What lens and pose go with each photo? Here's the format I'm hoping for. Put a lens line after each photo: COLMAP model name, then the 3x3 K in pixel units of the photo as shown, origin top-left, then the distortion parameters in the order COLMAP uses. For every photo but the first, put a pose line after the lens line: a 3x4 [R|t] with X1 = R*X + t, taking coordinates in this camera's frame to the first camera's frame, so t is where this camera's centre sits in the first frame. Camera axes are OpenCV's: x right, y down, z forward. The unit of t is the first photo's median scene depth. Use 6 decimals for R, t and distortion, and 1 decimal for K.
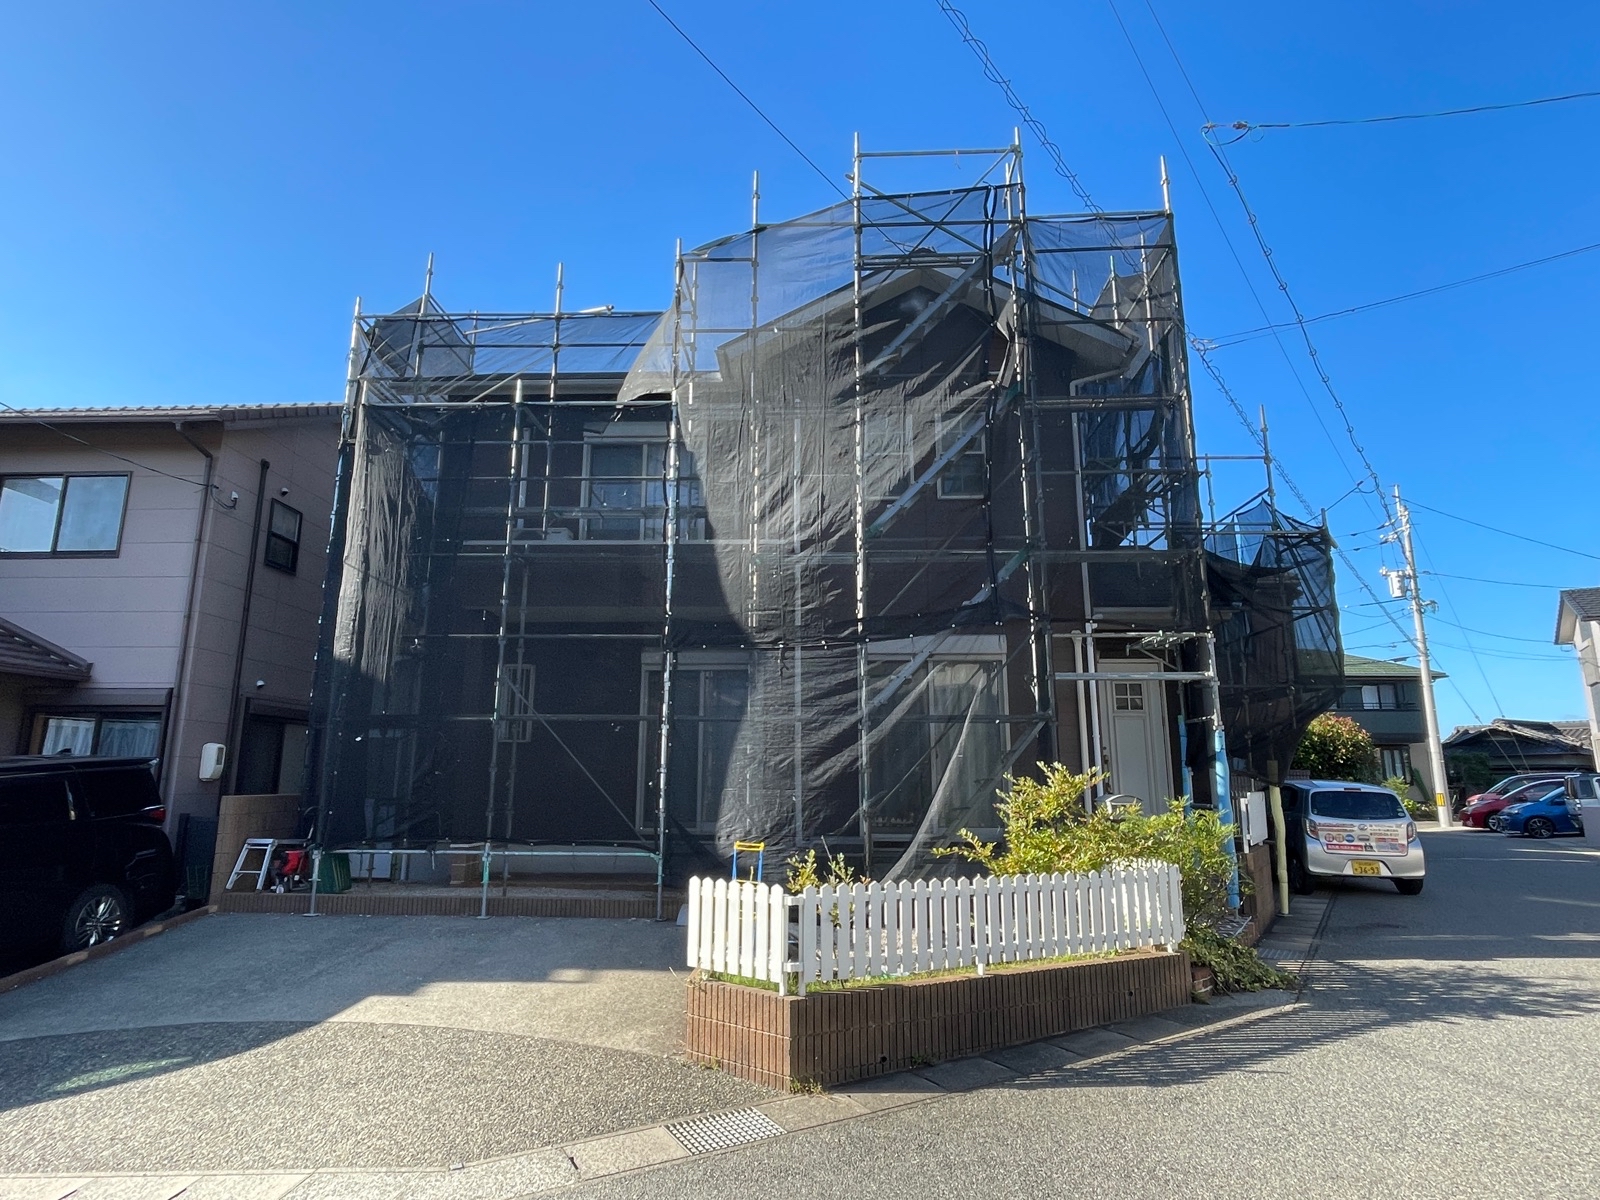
lens RADIAL K [[896.2, 0, 800.0], [0, 896.2, 600.0], [0, 0, 1]] dist [-0.002223, -0.000367]
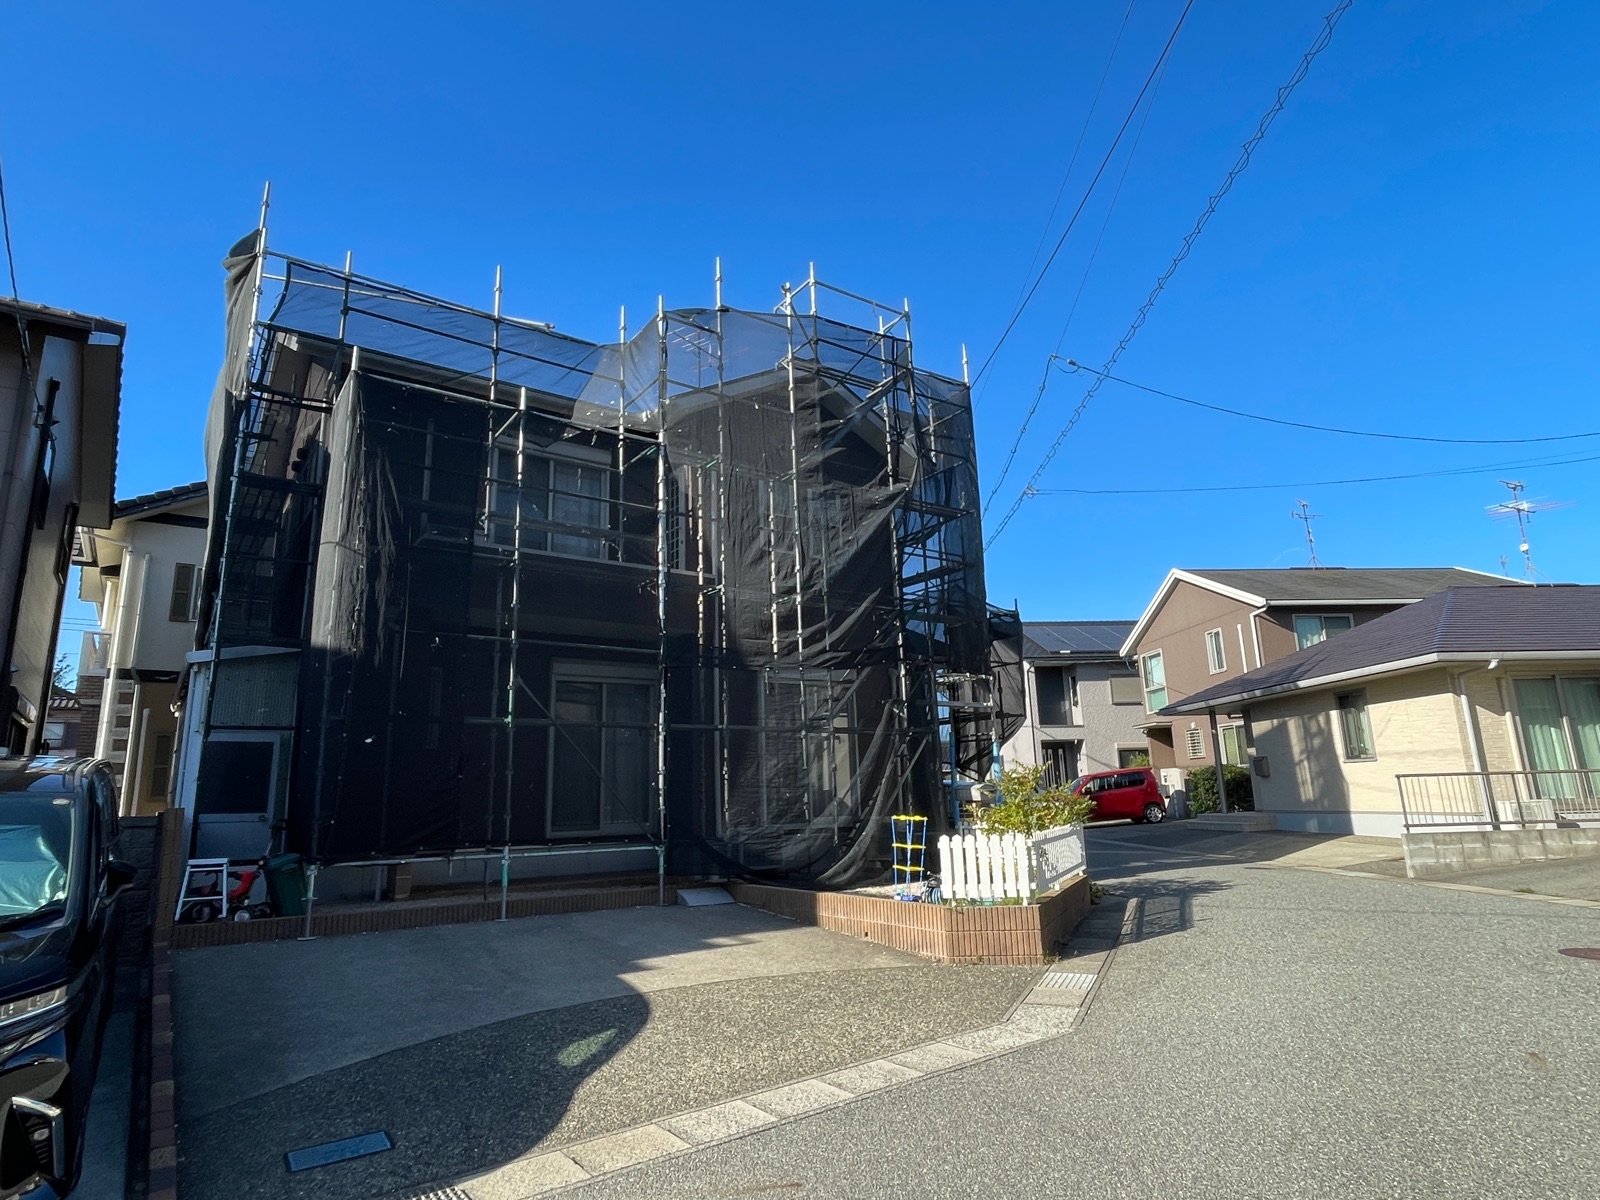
lens RADIAL K [[872.2, 0, 800.0], [0, 872.2, 600.0], [0, 0, 1]] dist [0.013719, 0.000200]
pose [[0.803979, 0.109359, 0.584516, -0.663885], [-0.089237, 0.994001, -0.063229, 0.030122], [-0.587924, -0.001326, 0.808915, 0.017159]]
